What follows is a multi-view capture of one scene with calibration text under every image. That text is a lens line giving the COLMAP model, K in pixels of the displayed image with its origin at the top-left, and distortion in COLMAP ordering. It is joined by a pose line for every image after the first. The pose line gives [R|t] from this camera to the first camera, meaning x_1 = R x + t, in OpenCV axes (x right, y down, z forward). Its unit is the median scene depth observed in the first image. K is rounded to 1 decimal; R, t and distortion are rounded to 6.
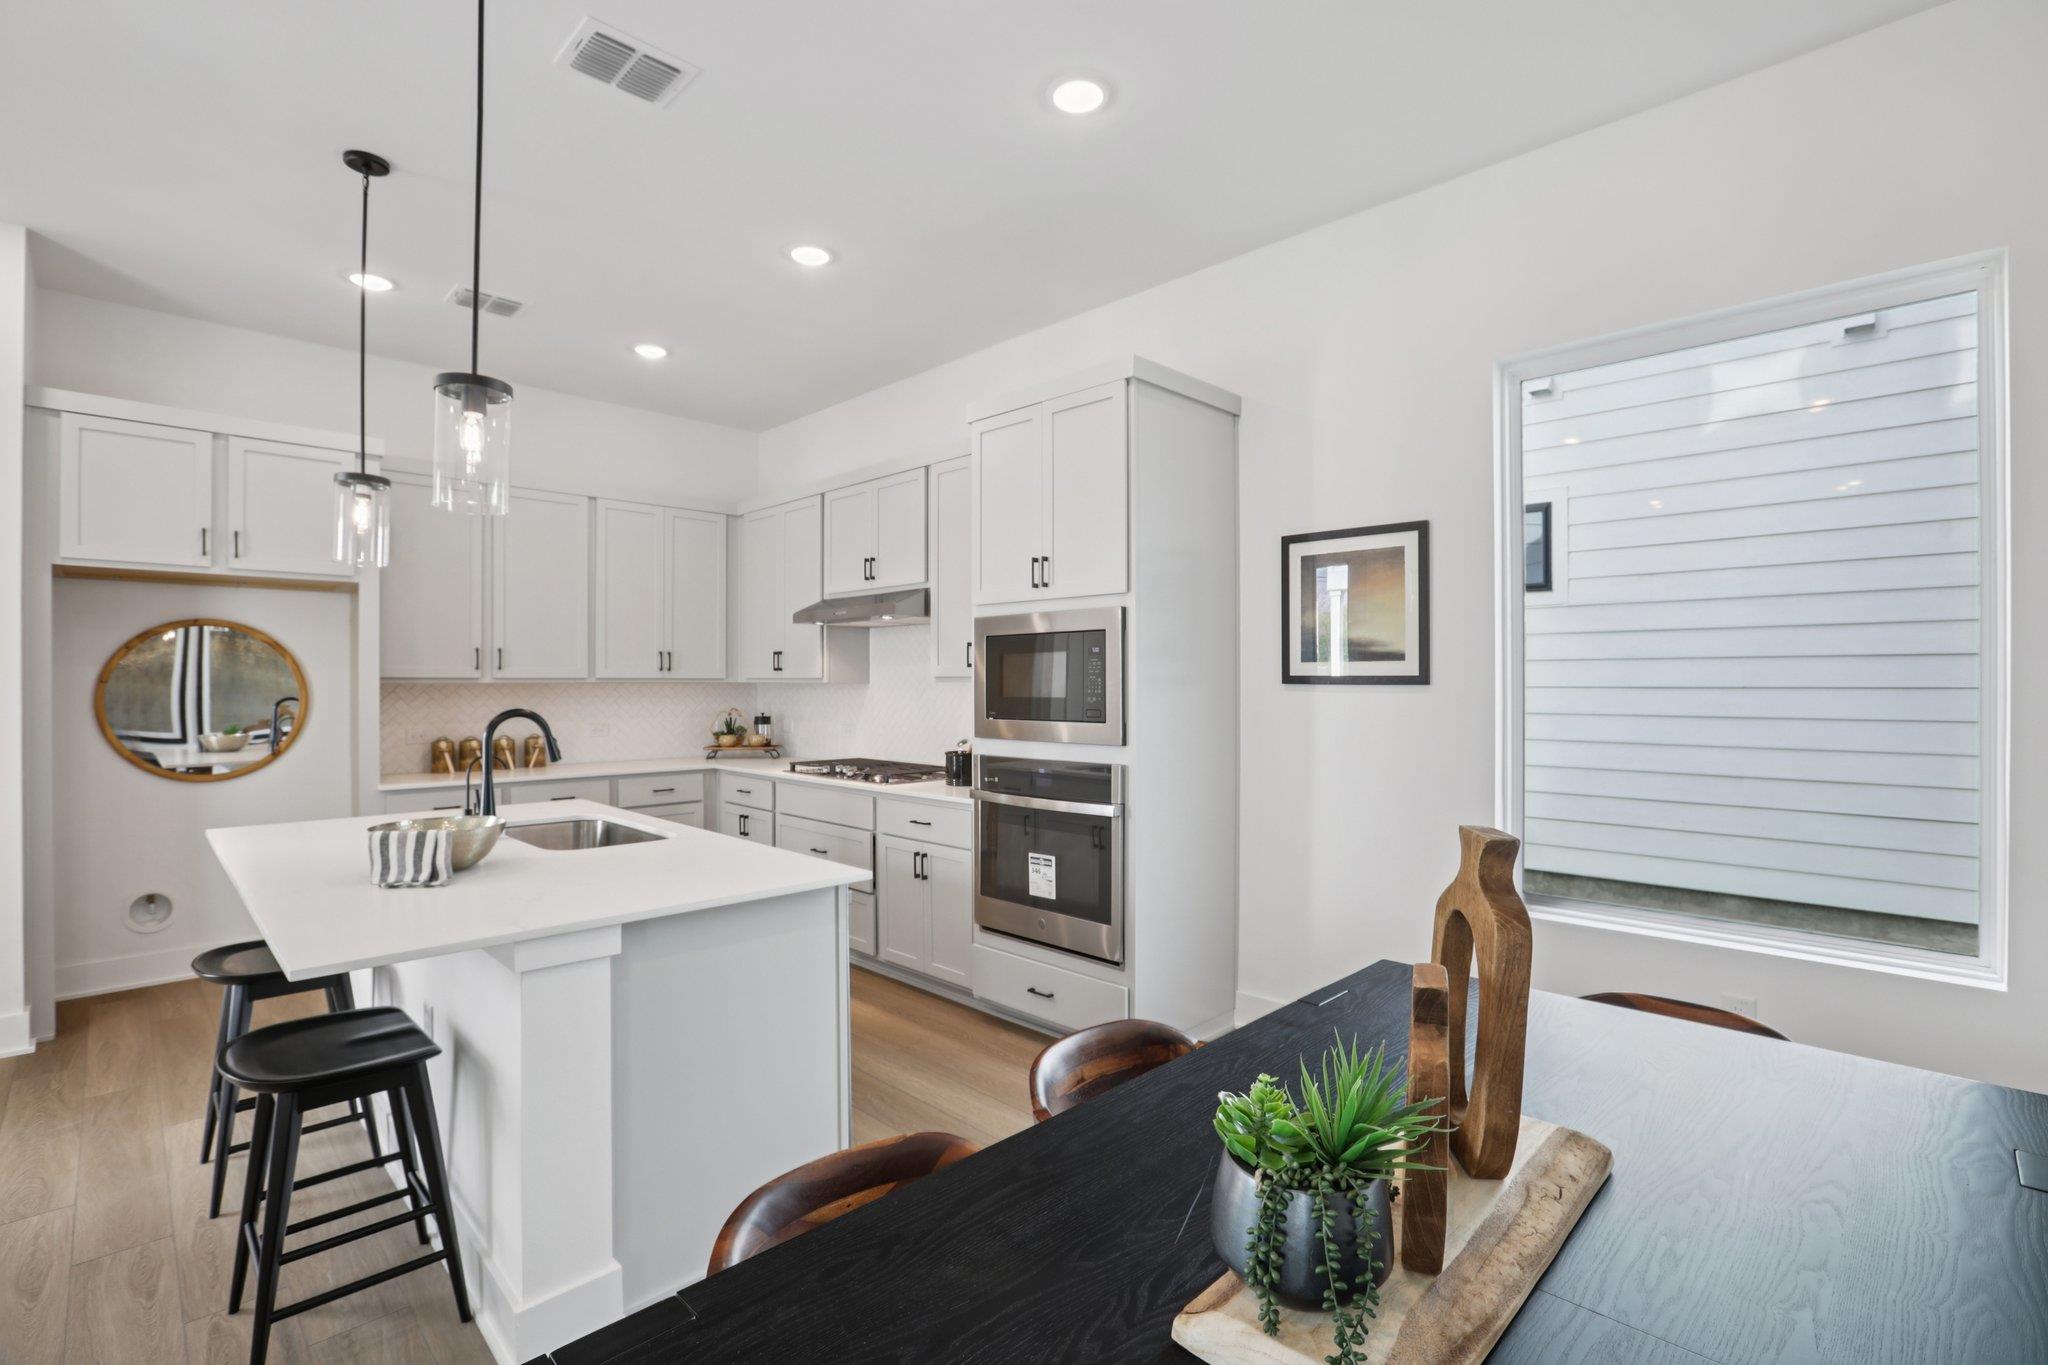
lens RADIAL K [[929.1, 0, 1034.6], [0, 929.1, 684.5], [0, 0, 1]] dist [-0.055841, 0.020457]
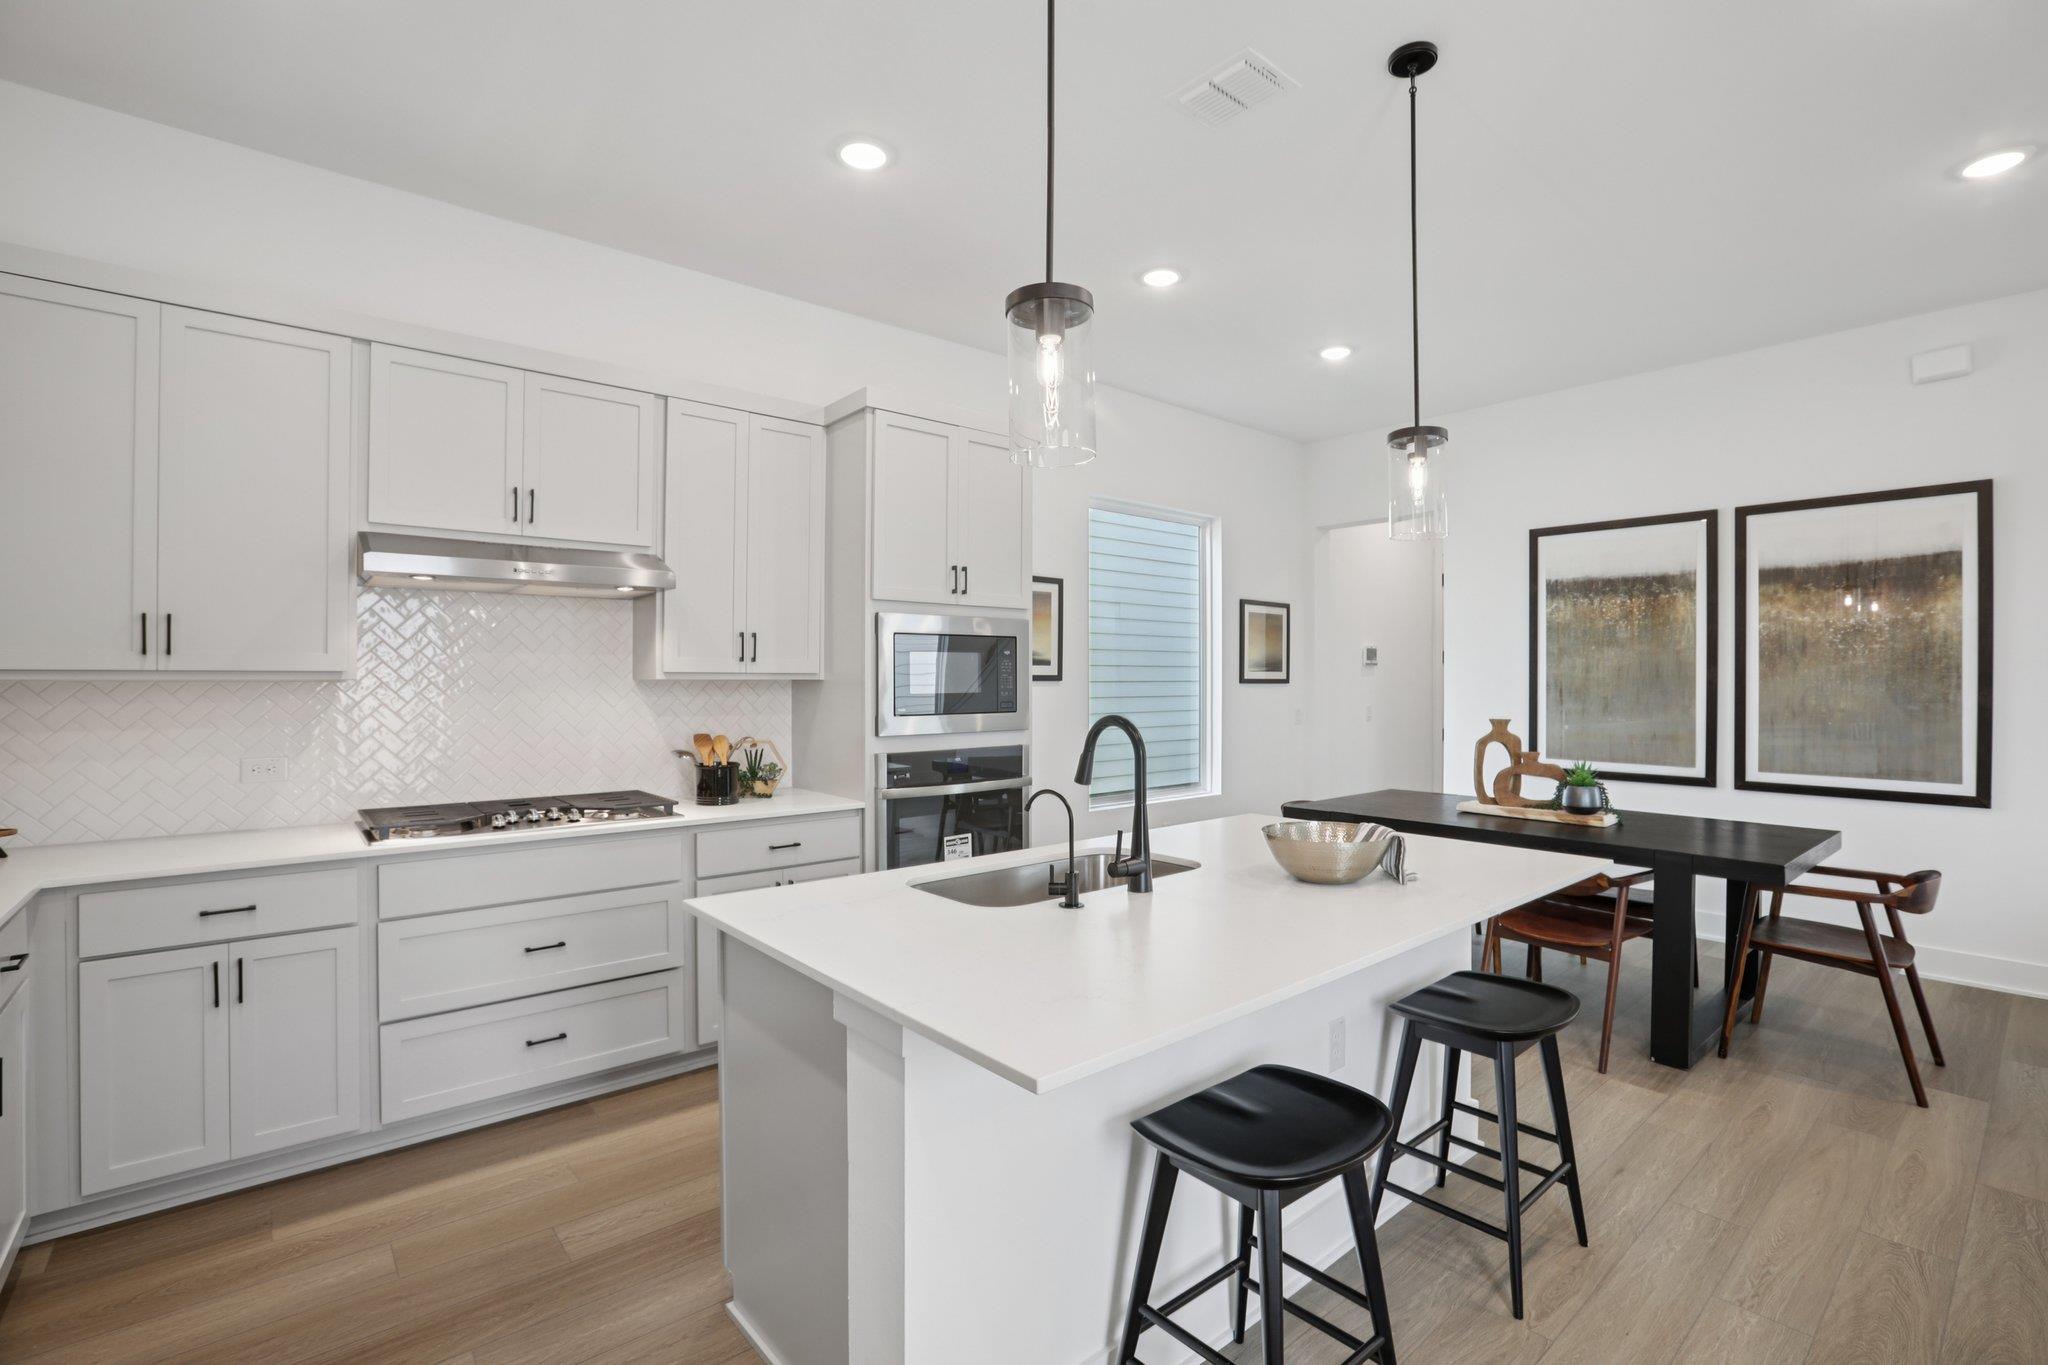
lens RADIAL K [[929.1, 0, 1034.6], [0, 929.1, 684.5], [0, 0, 1]] dist [-0.055841, 0.020457]
pose [[0.090193, -0.006546, 0.995903, -1.072690], [0.001848, 0.999978, 0.006405, -0.003421], [-0.995923, 0.001263, 0.090203, 0.799128]]
